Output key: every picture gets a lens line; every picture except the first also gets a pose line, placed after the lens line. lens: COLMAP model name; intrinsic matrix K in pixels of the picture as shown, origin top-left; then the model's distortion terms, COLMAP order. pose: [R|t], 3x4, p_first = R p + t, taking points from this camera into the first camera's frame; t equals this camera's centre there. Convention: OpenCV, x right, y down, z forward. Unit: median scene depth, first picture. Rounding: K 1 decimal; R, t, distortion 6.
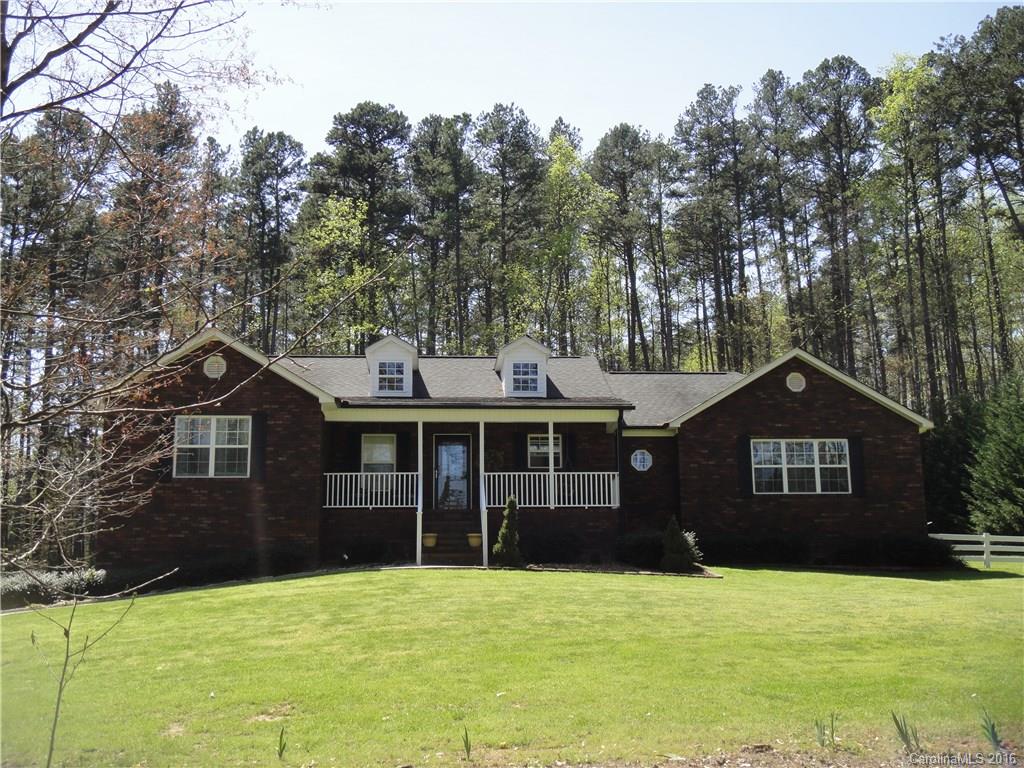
lens RADIAL K [[1322.0, 0, 512.0], [0, 1322.0, 384.0], [0, 0, 1]] dist [-0.023405, -0.035097]
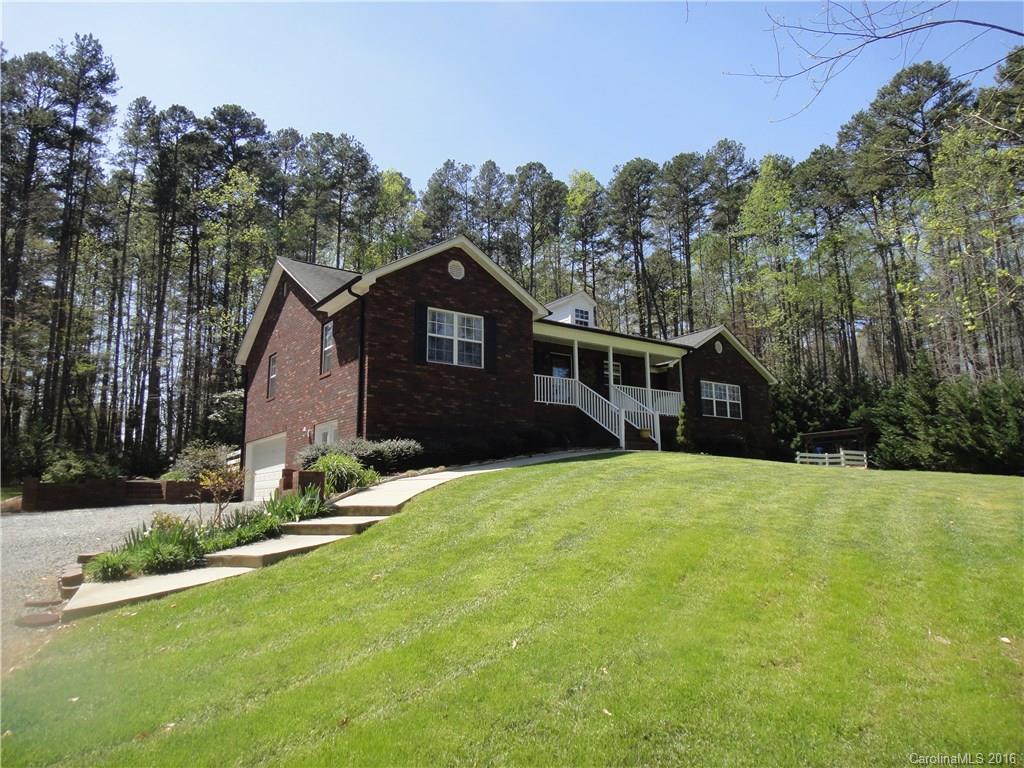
lens RADIAL K [[731.1, 0, 512.0], [0, 731.1, 384.0], [0, 0, 1]] dist [0.004213, 0.000252]
pose [[0.835617, 0.095842, 0.540887, -0.516170], [-0.110776, 0.993833, -0.004963, 0.082842], [-0.538027, -0.055770, 0.841081, 0.432375]]
